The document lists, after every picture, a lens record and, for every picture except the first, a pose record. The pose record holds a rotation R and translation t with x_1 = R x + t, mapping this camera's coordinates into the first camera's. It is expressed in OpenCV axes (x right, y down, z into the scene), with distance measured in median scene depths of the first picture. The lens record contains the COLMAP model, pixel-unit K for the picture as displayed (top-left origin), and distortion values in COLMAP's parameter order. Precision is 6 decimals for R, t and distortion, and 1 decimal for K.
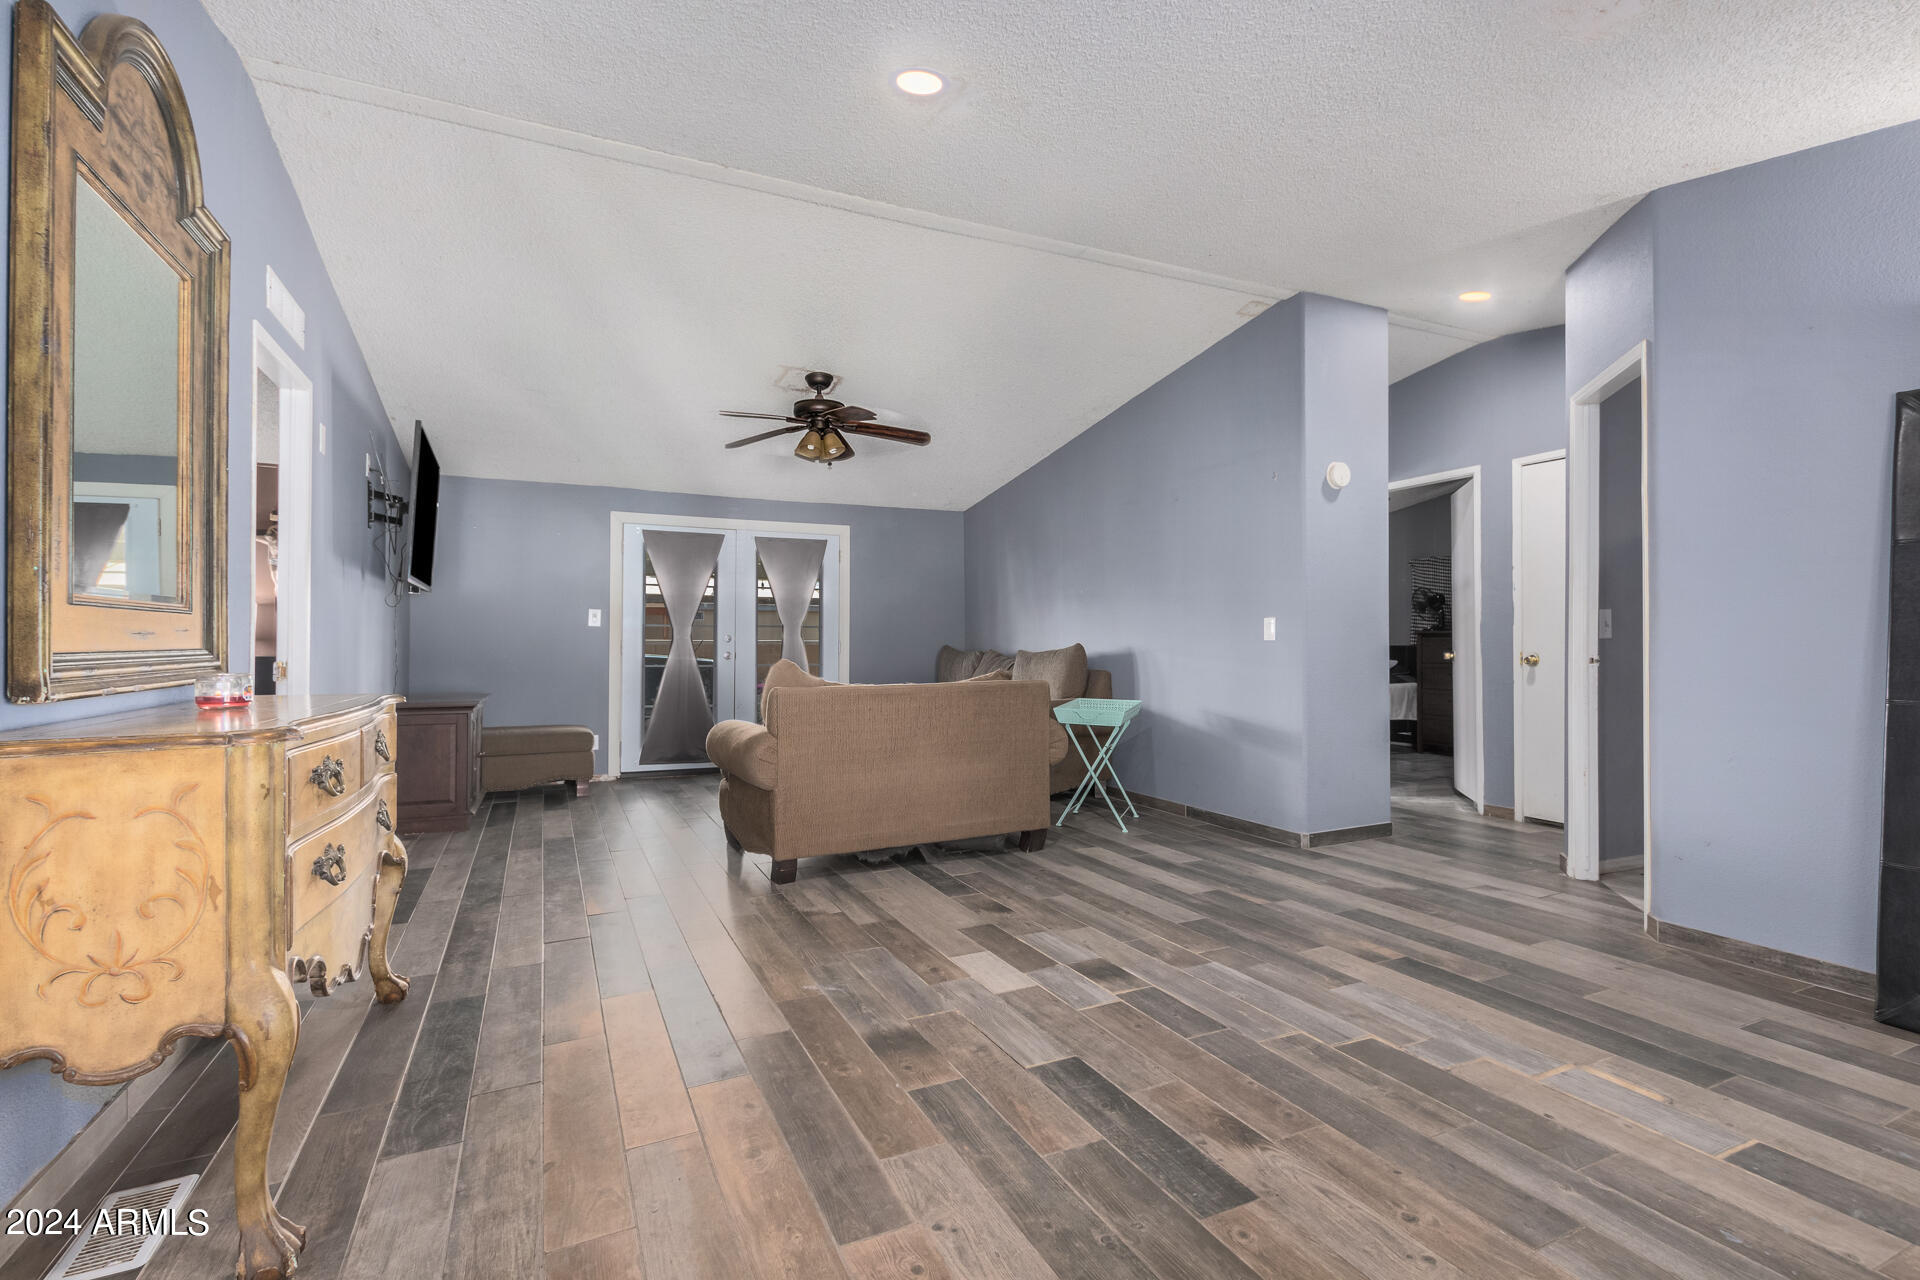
lens RADIAL K [[879.1, 0, 952.7], [0, 879.1, 638.8], [0, 0, 1]] dist [0.002379, -0.002107]
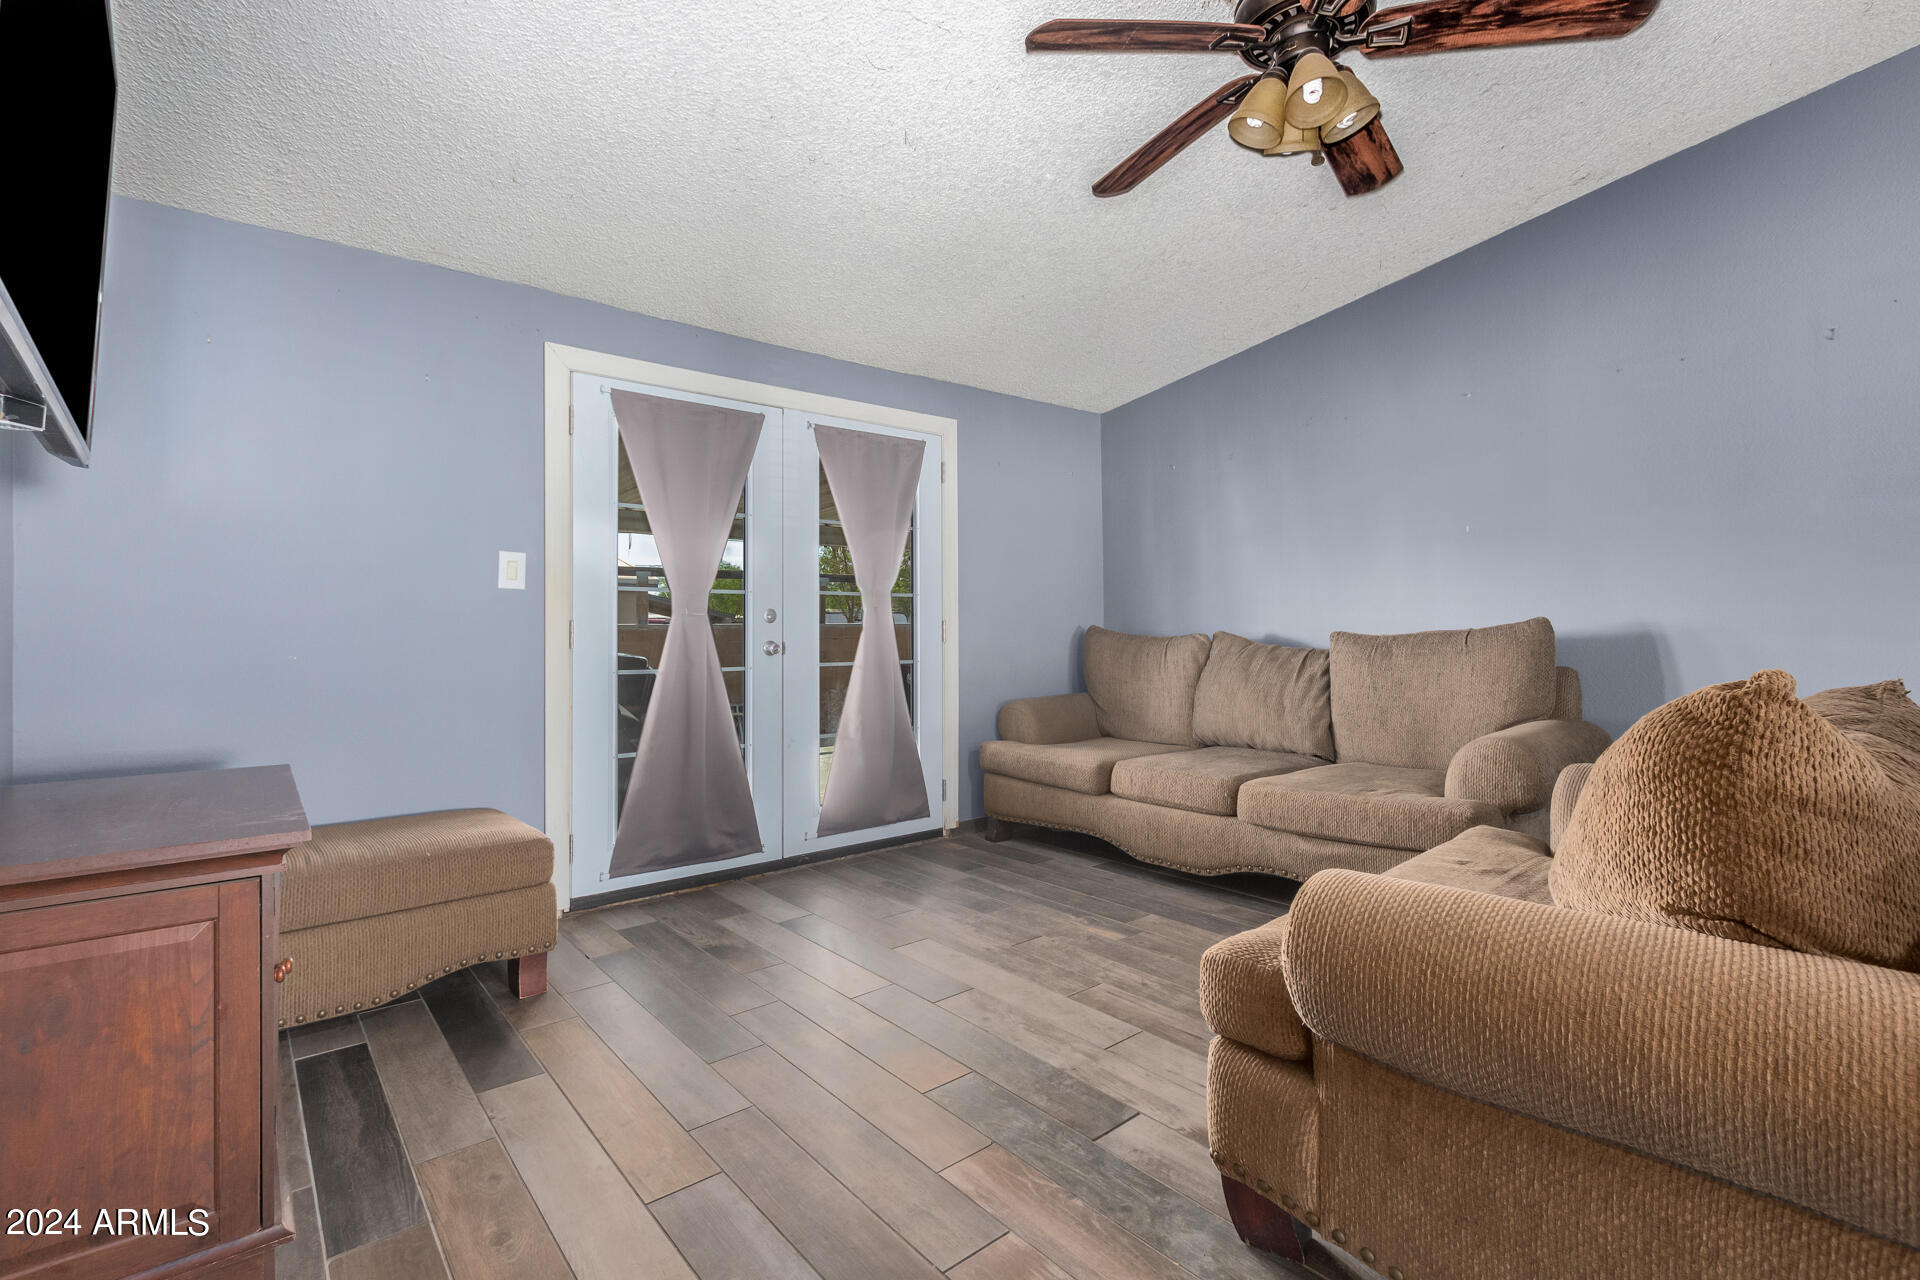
lens RADIAL K [[879.1, 0, 961.6], [0, 879.1, 617.8], [0, 0, 1]] dist [0.002379, -0.002107]
pose [[0.965333, -0.006591, 0.260940, -0.611104], [0.007117, 0.999974, -0.001070, 0.006807], [-0.260926, 0.002890, 0.965354, 1.005212]]
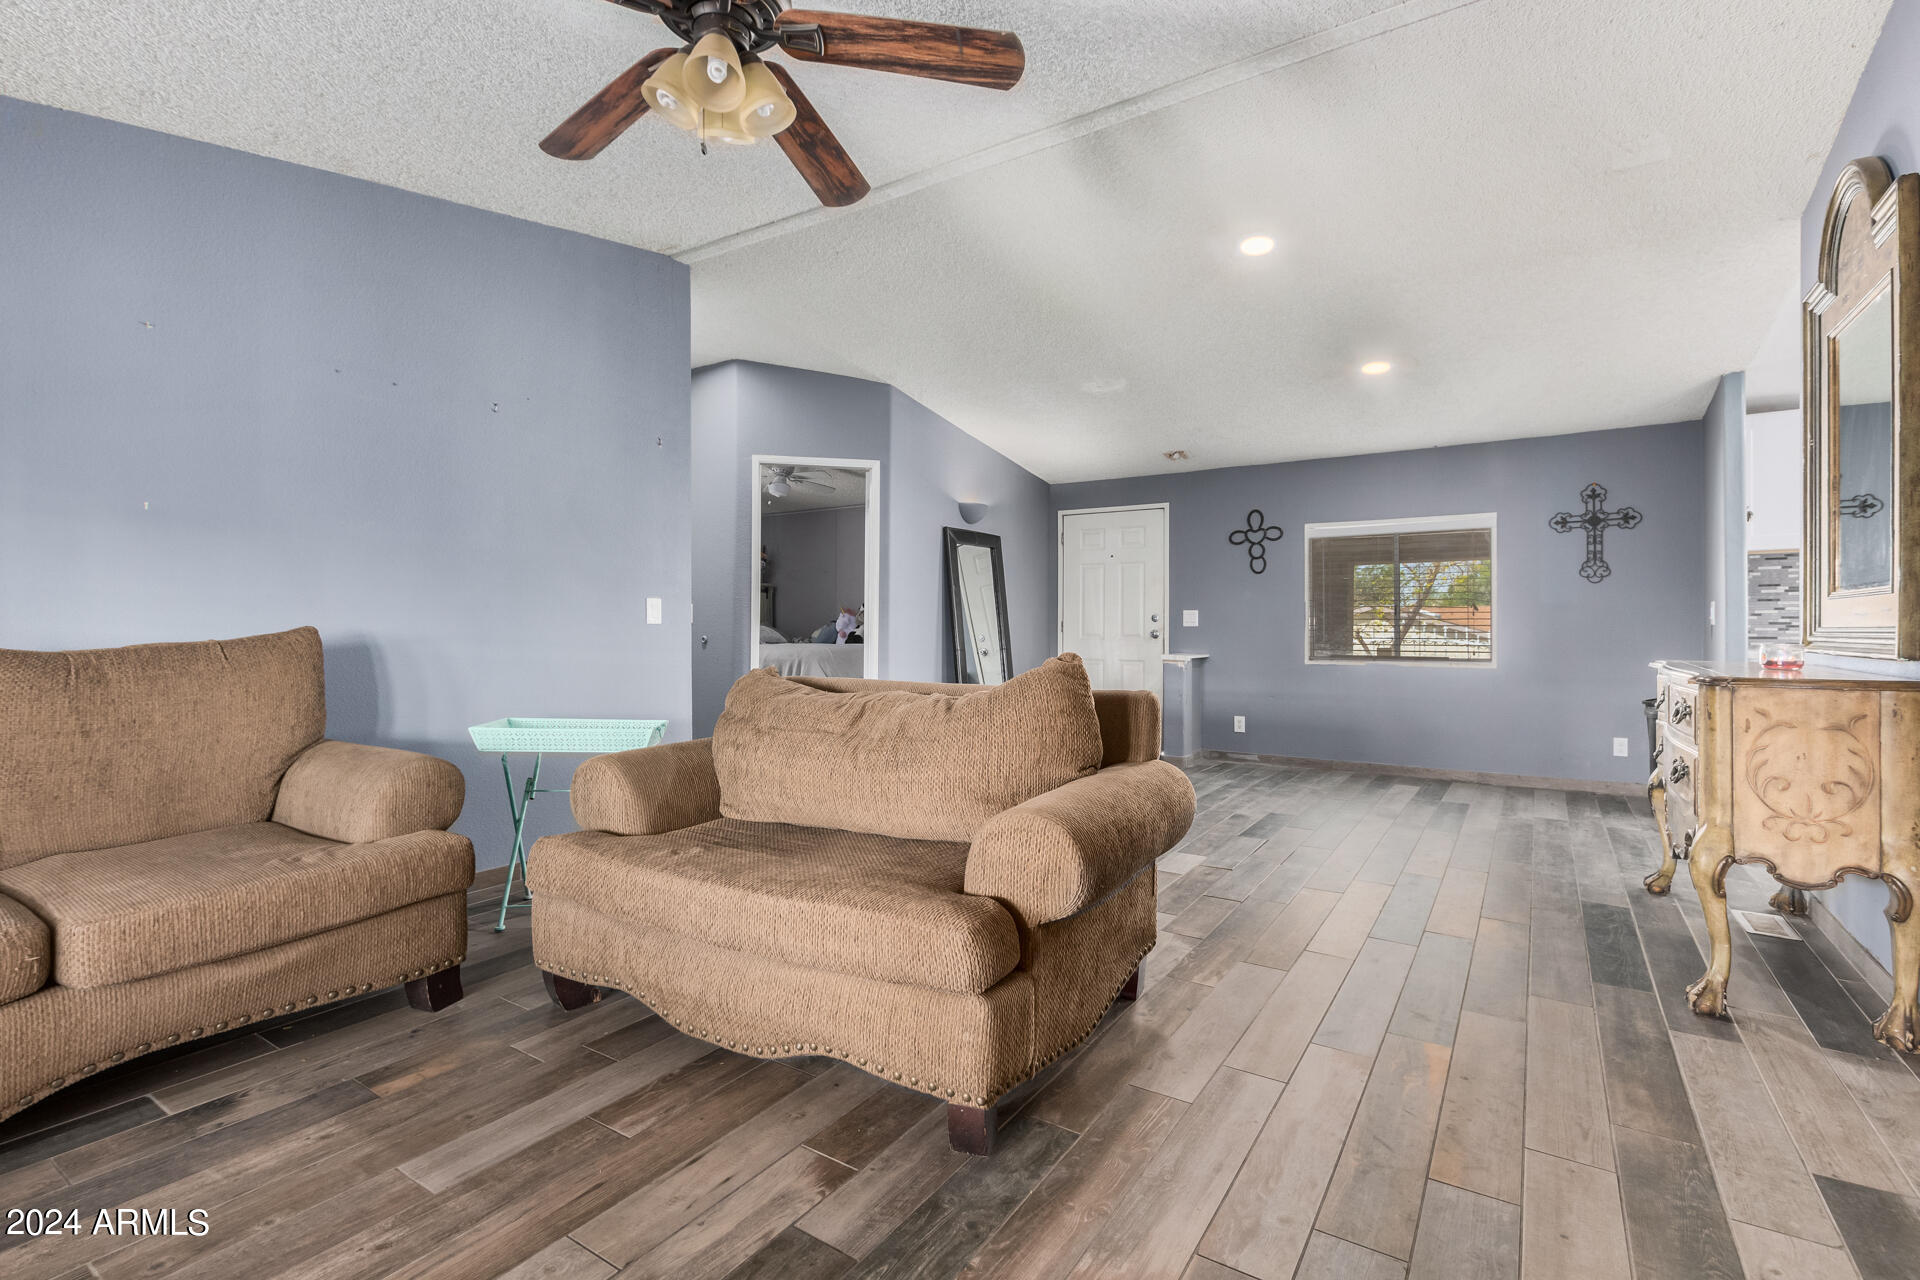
lens RADIAL K [[879.1, 0, 965.0], [0, 879.1, 652.7], [0, 0, 1]] dist [0.002379, -0.002107]
pose [[-0.529514, -0.019866, 0.848069, -0.786496], [-0.002758, 0.999761, 0.021697, 0.015308], [-0.848297, 0.009150, -0.529442, 1.683375]]
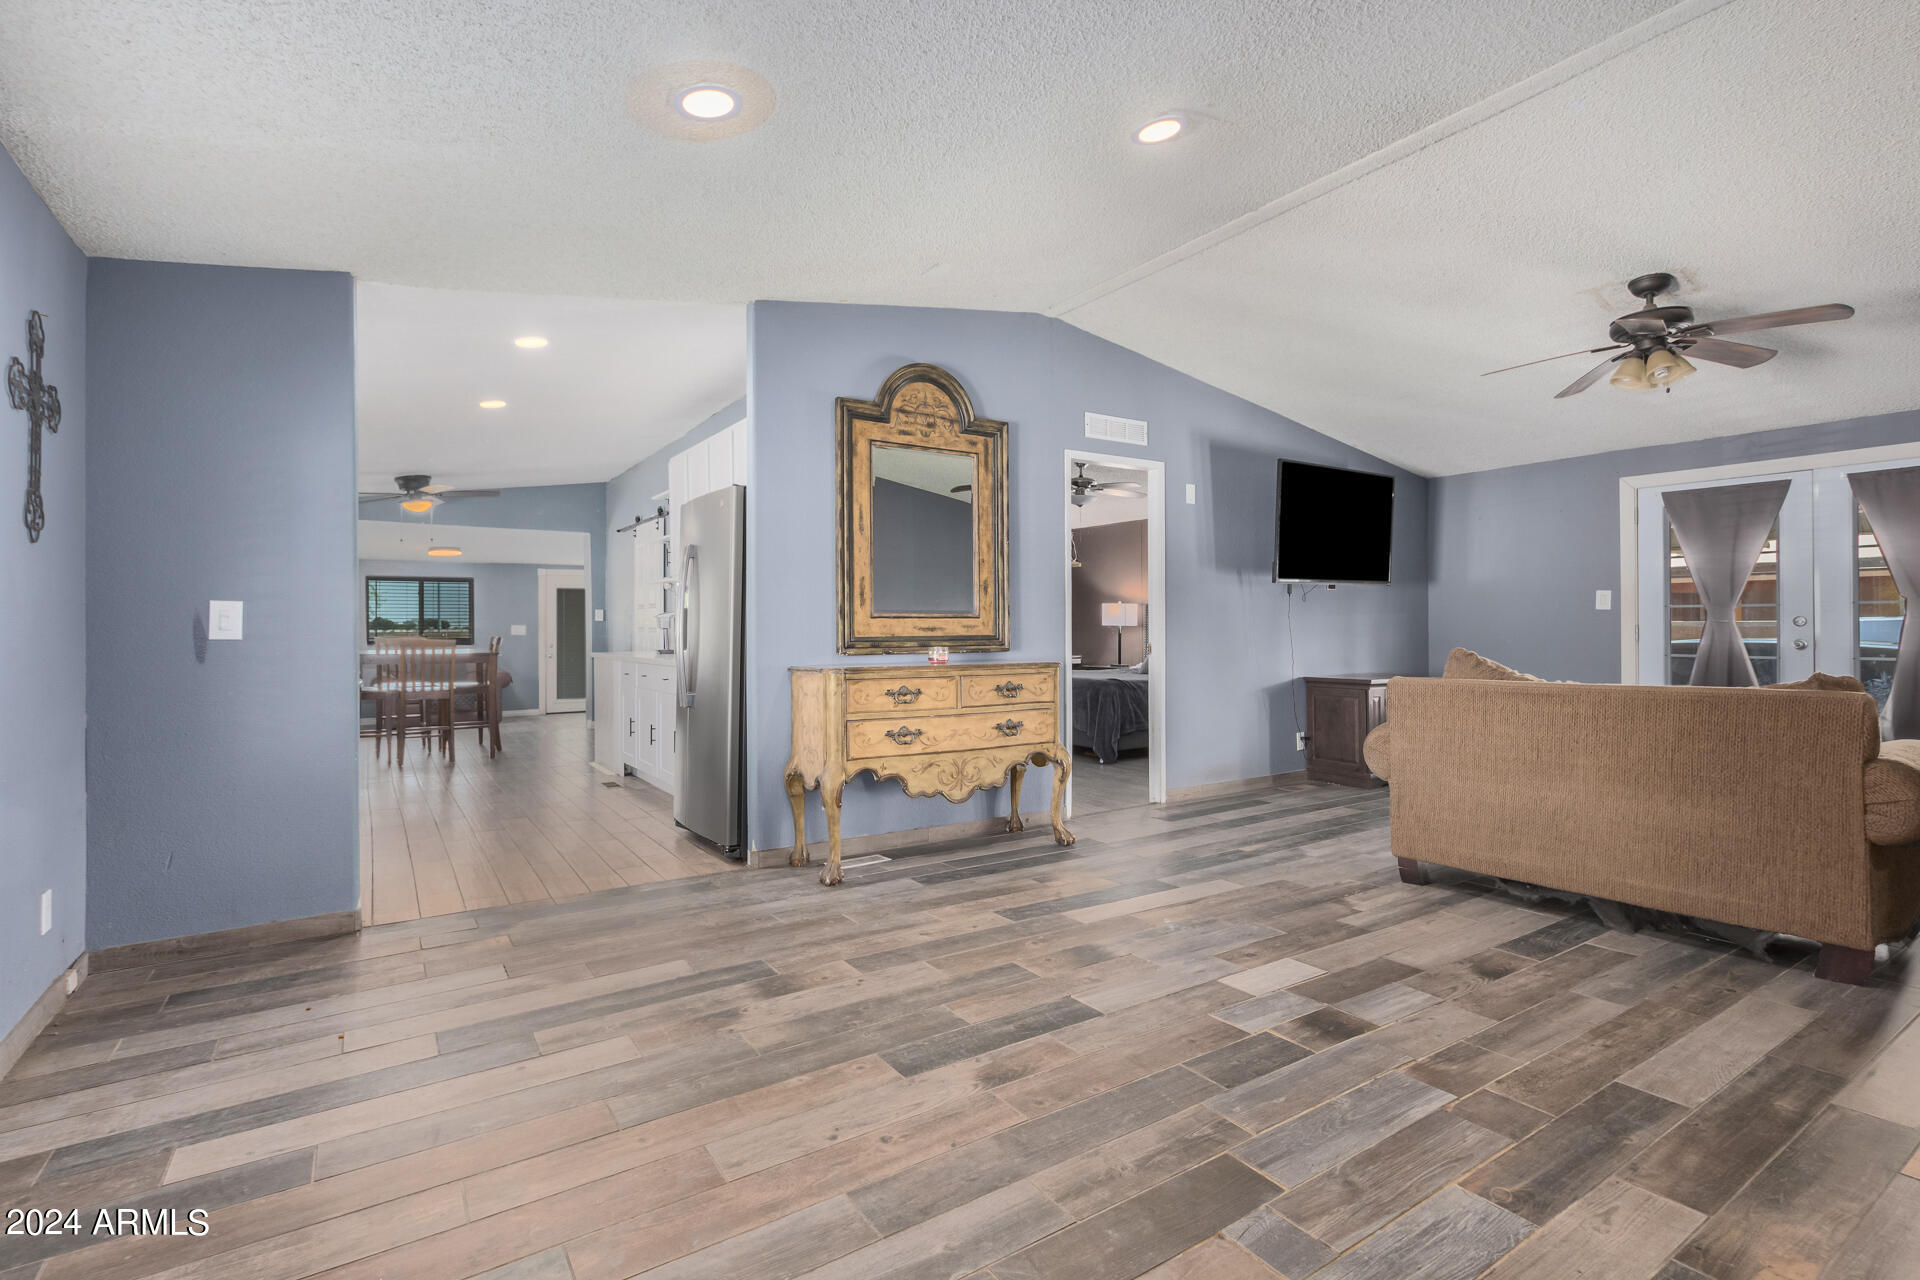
lens RADIAL K [[879.1, 0, 957.1], [0, 879.1, 629.1], [0, 0, 1]] dist [0.002379, -0.002107]
pose [[0.147992, -0.001280, -0.988988, 0.781957], [0.010657, 0.999943, 0.000301, -0.002611], [0.988931, -0.010584, 0.147998, 0.435569]]
